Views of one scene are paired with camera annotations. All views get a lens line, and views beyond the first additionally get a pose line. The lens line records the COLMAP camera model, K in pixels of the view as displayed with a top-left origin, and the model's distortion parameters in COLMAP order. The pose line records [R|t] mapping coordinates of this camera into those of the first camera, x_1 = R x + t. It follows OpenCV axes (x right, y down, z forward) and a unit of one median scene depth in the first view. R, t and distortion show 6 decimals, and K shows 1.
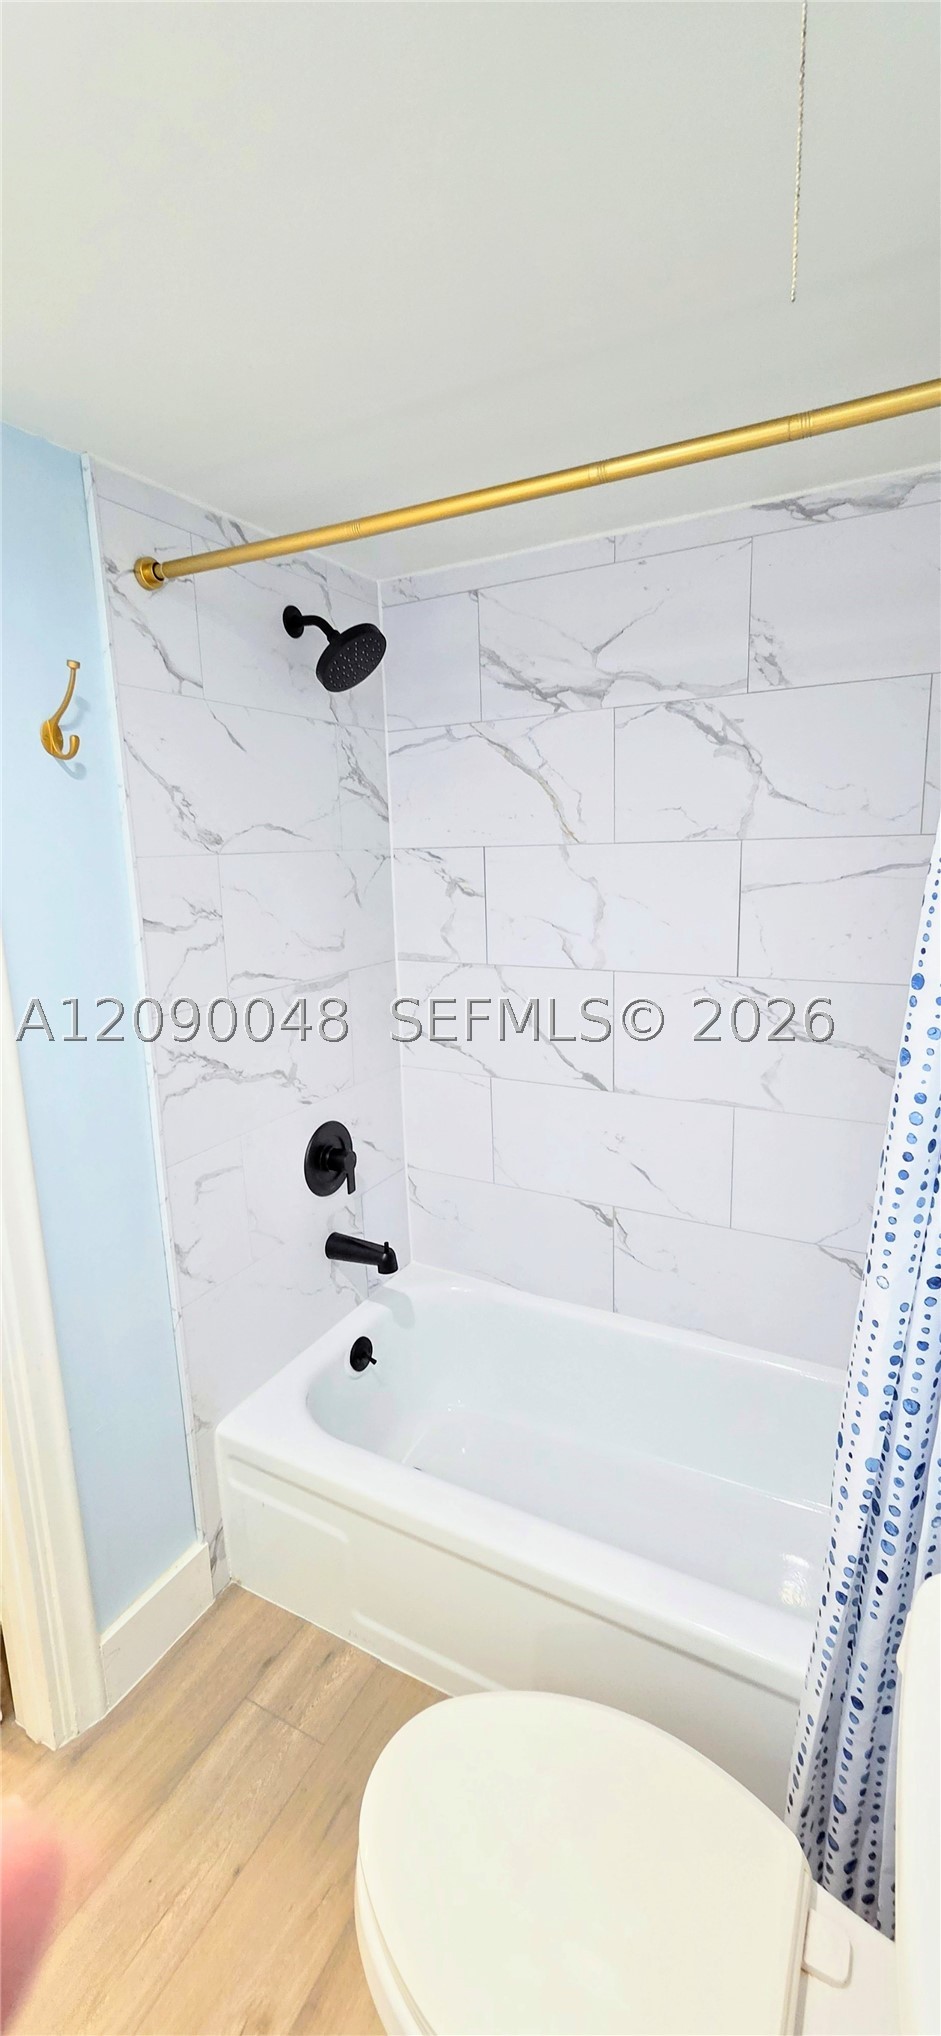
lens RADIAL K [[840.9, 0, 470.9], [0, 840.9, 1004.8], [0, 0, 1]] dist [0.000145, 0.000116]
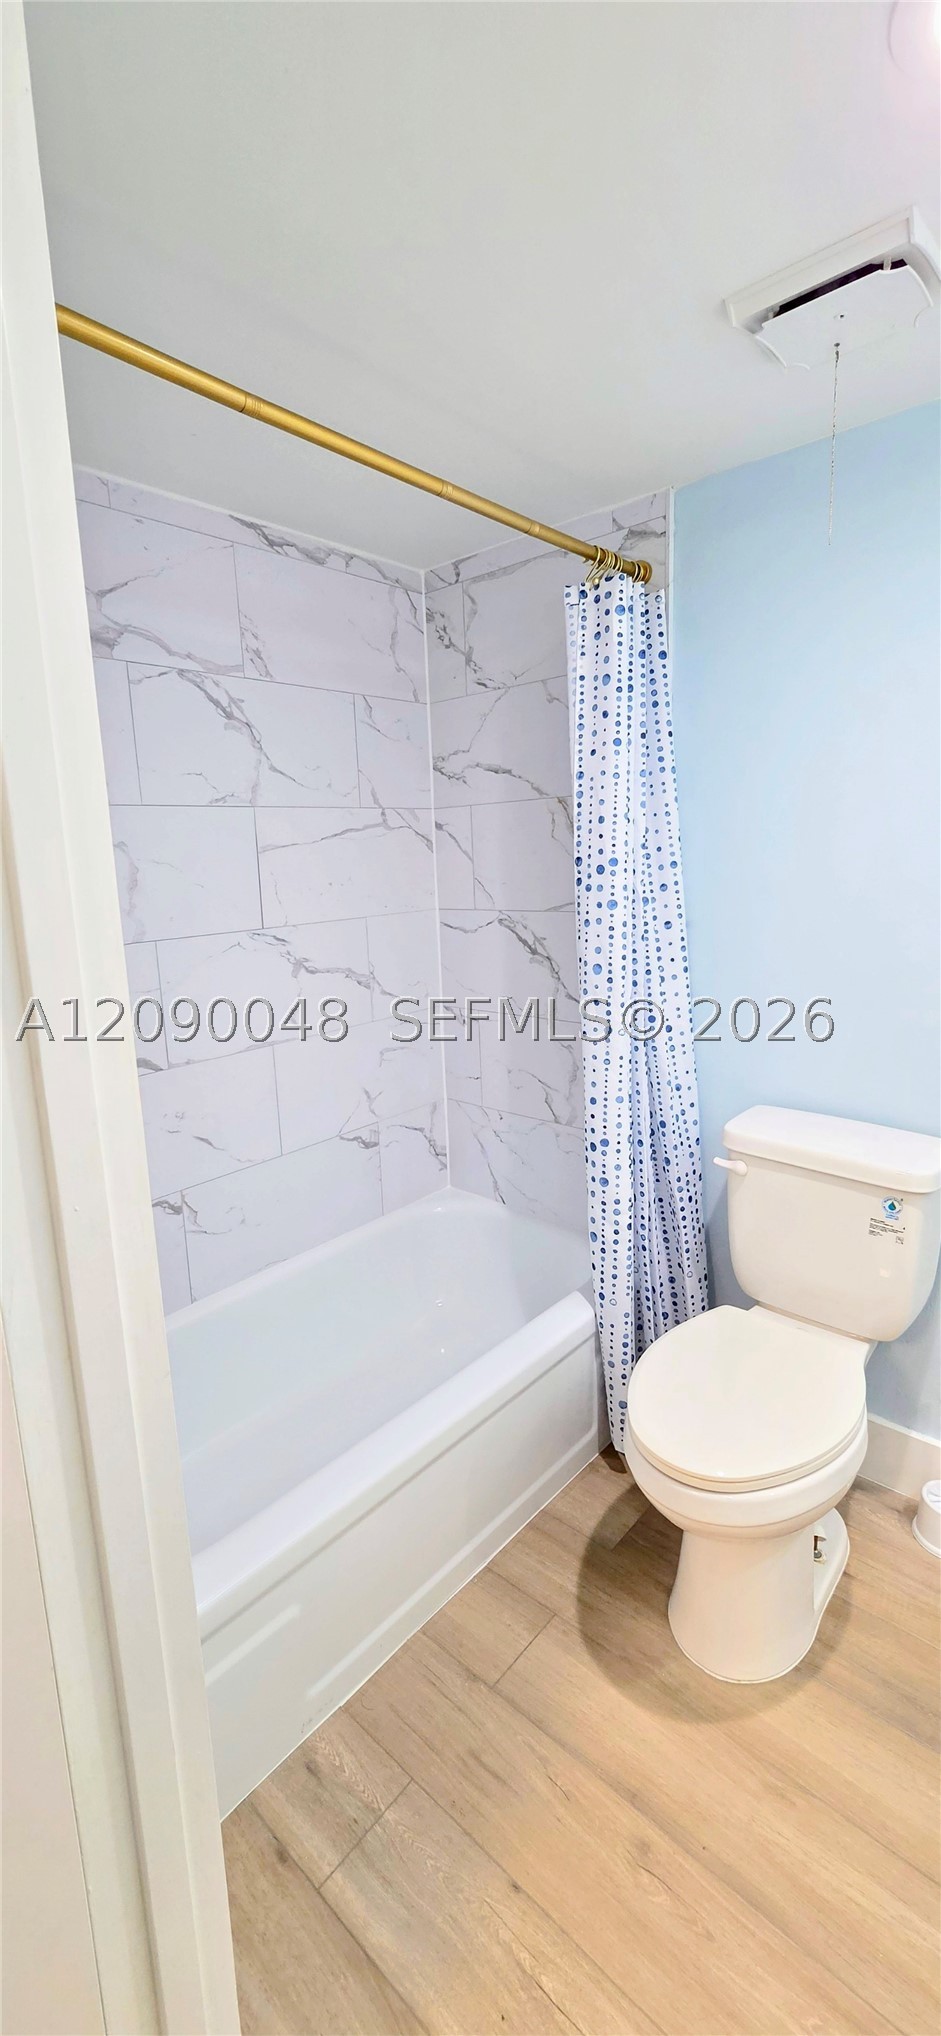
lens RADIAL K [[834.5, 0, 480.2], [0, 834.5, 1000.1], [0, 0, 1]] dist [-0.002986, -0.000192]
pose [[0.229909, -0.154490, 0.960872, -0.751355], [0.213658, 0.971245, 0.105036, 0.004958], [-0.949469, 0.181149, 0.256306, 0.480580]]
